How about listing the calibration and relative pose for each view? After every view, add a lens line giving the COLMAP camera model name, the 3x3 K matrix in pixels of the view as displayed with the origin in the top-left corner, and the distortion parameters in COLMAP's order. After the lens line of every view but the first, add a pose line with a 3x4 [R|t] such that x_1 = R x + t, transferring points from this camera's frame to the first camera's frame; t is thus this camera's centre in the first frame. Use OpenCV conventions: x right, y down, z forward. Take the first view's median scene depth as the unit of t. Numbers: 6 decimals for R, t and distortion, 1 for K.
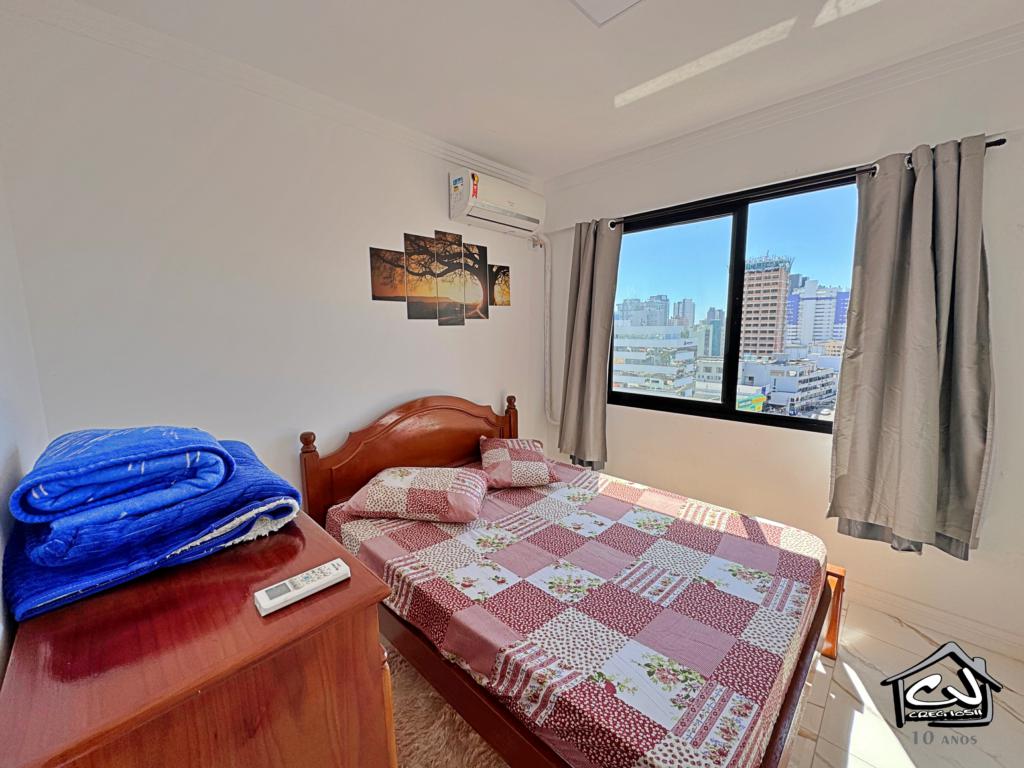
lens RADIAL K [[407.8, 0, 512.0], [0, 407.8, 384.0], [0, 0, 1]] dist [-0.007999, -0.000141]
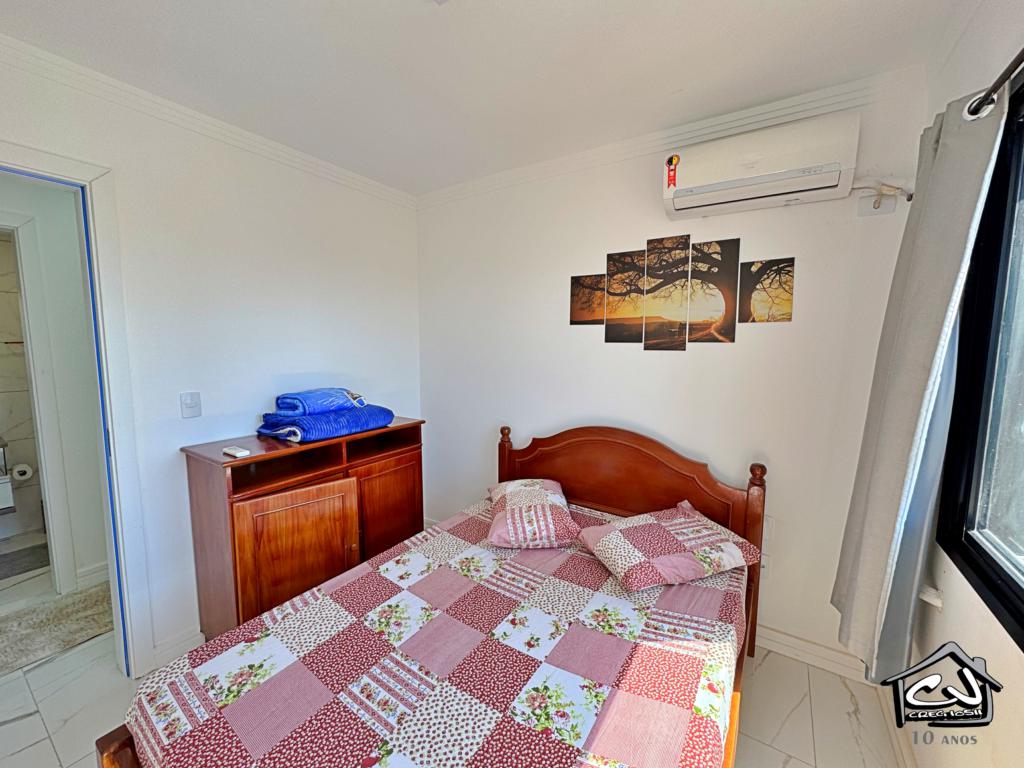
lens RADIAL K [[407.8, 0, 512.0], [0, 407.8, 384.0], [0, 0, 1]] dist [-0.007999, -0.000141]
pose [[0.192573, 0.114940, -0.974528, 0.676158], [-0.145055, 0.985540, 0.087575, -0.119543], [0.970502, 0.124495, 0.206461, 0.624942]]
